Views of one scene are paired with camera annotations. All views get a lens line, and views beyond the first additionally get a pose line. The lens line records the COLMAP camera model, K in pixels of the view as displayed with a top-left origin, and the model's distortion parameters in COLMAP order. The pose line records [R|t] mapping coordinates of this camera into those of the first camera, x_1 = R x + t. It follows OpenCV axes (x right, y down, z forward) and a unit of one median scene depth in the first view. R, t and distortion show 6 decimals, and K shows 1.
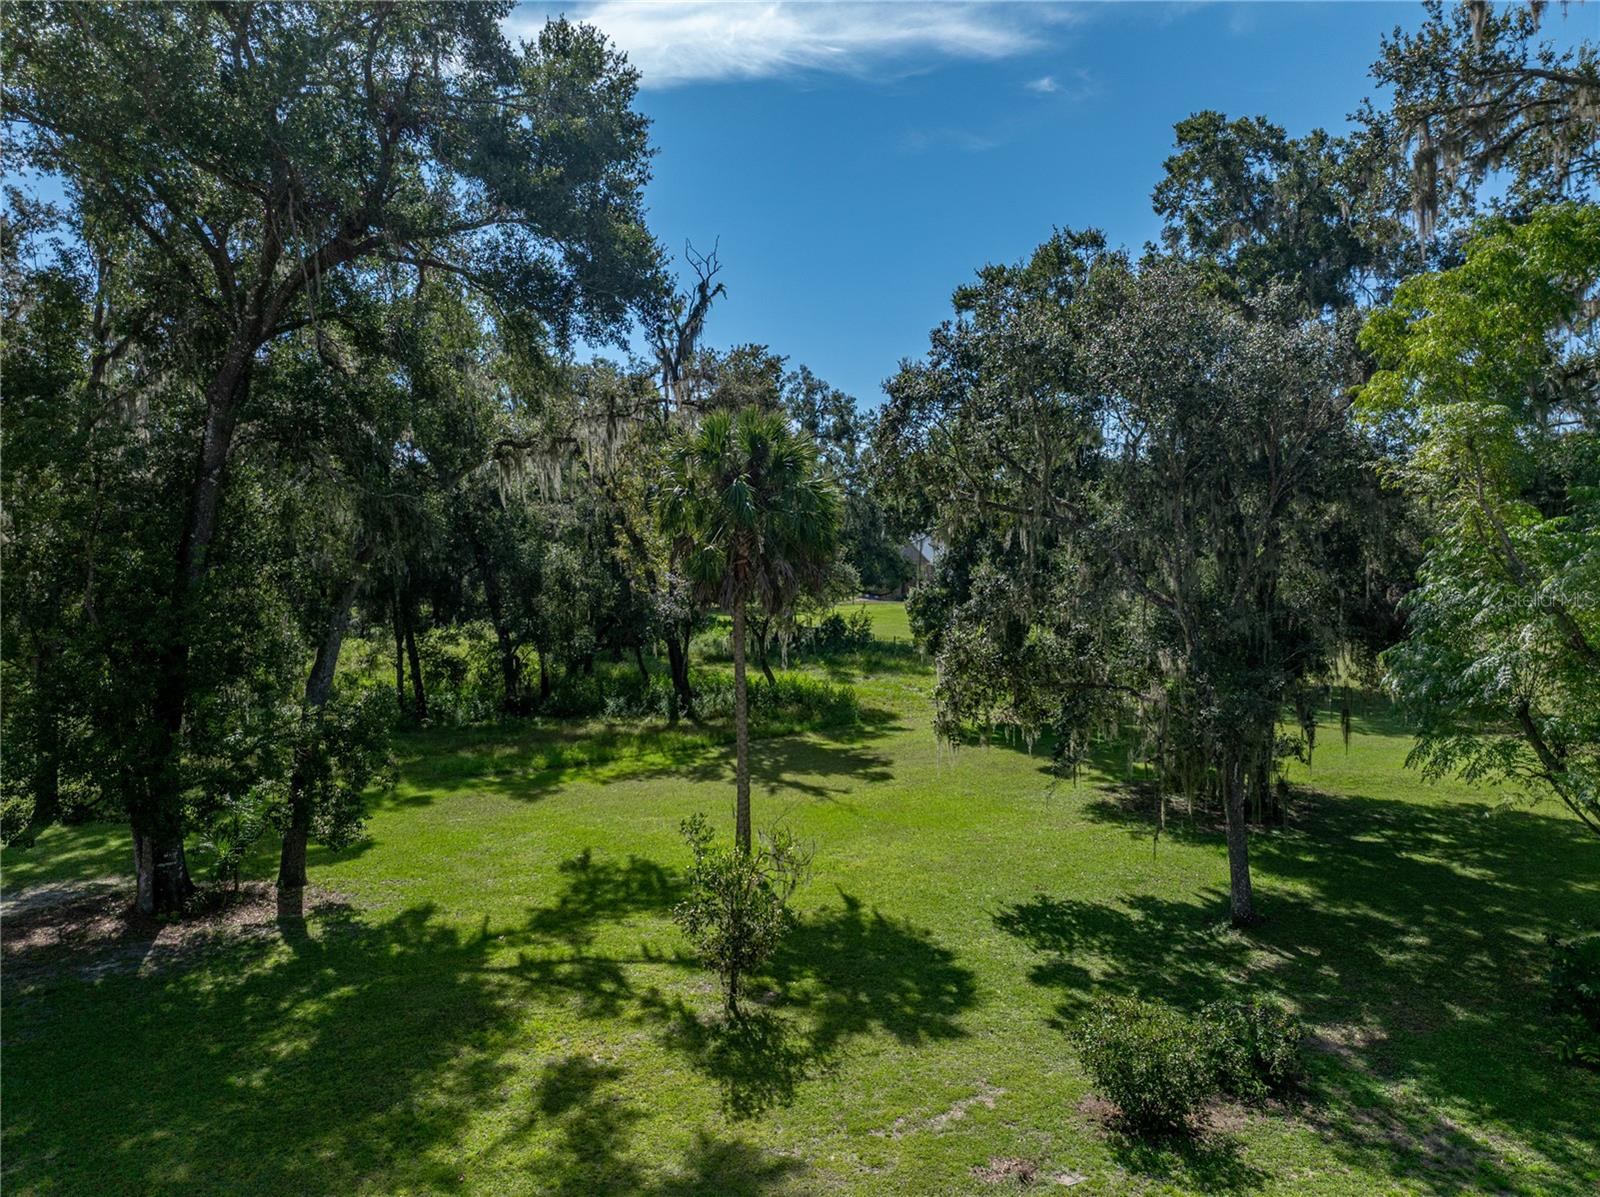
lens RADIAL K [[1137.1, 0, 801.1], [0, 1137.1, 597.0], [0, 0, 1]] dist [-0.050689, 0.024852]
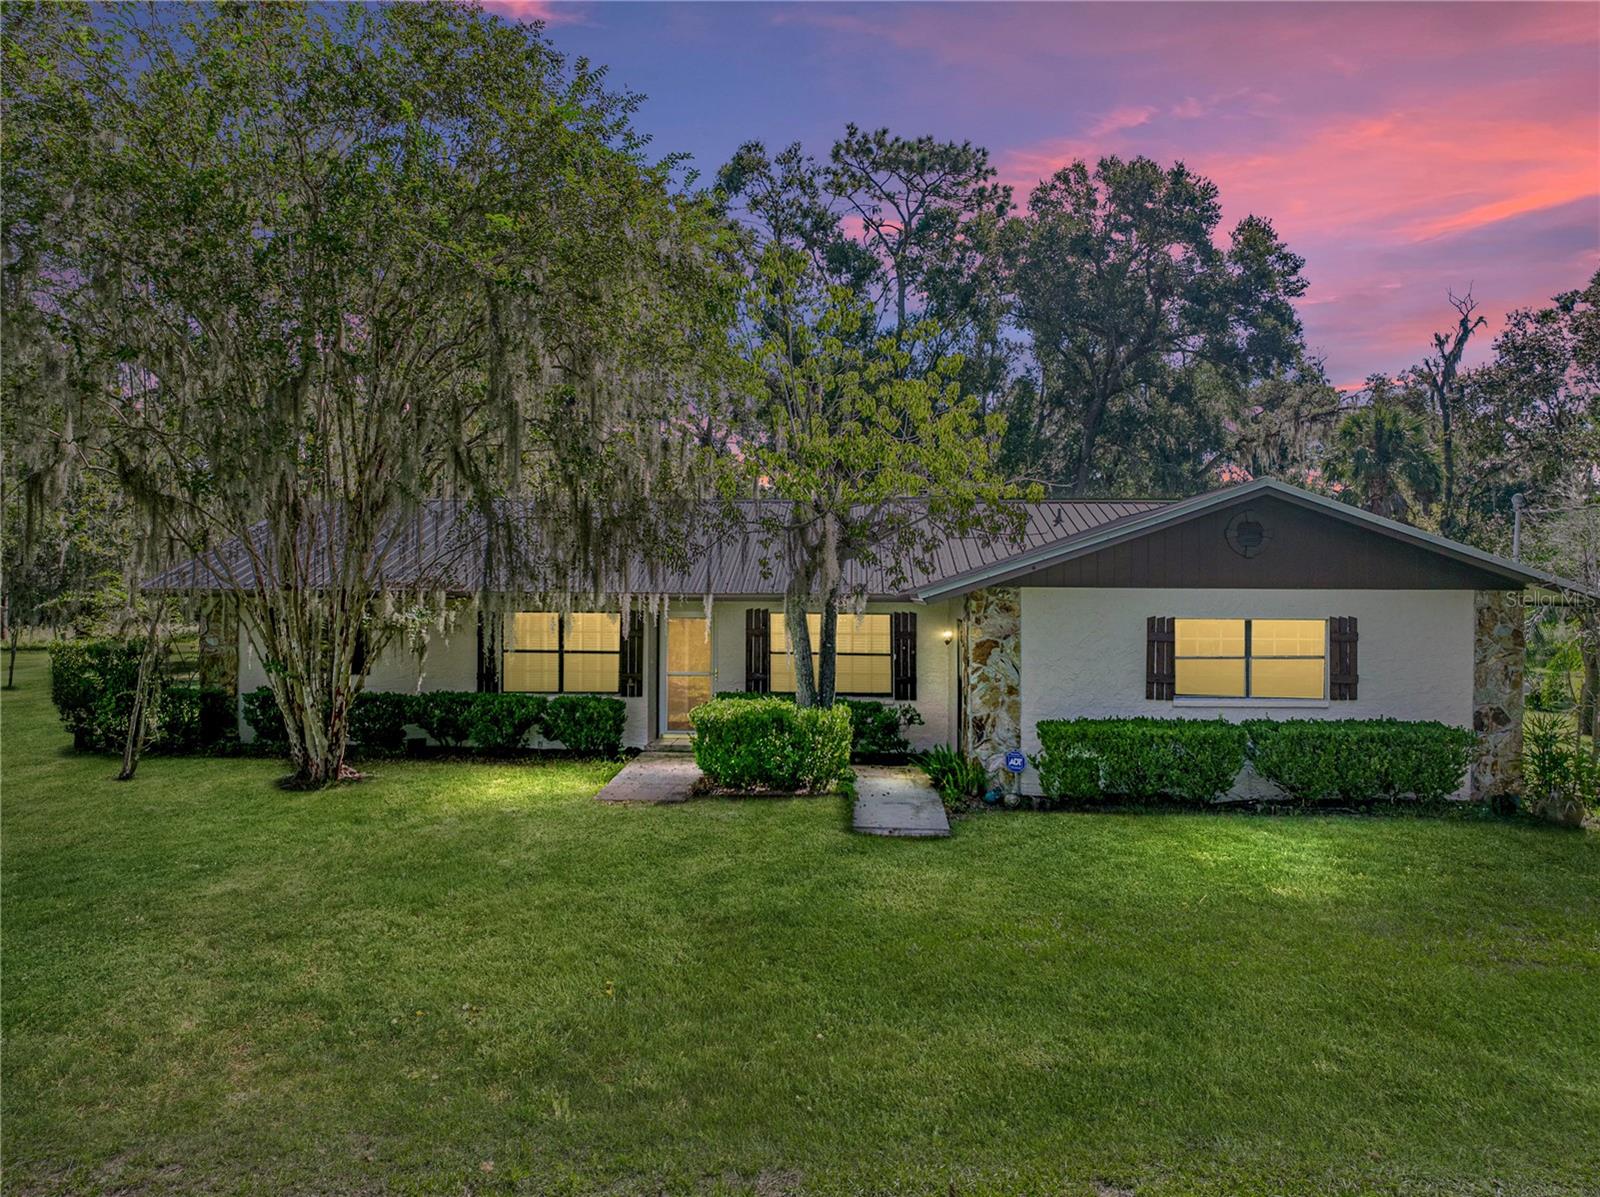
lens RADIAL K [[1137.1, 0, 799.6], [0, 1137.1, 597.2], [0, 0, 1]] dist [-0.050689, 0.024852]
pose [[0.708875, -0.002215, -0.705331, 0.531645], [-0.036343, 0.998552, -0.039661, 0.220371], [0.704397, 0.053749, 0.707768, -0.780833]]
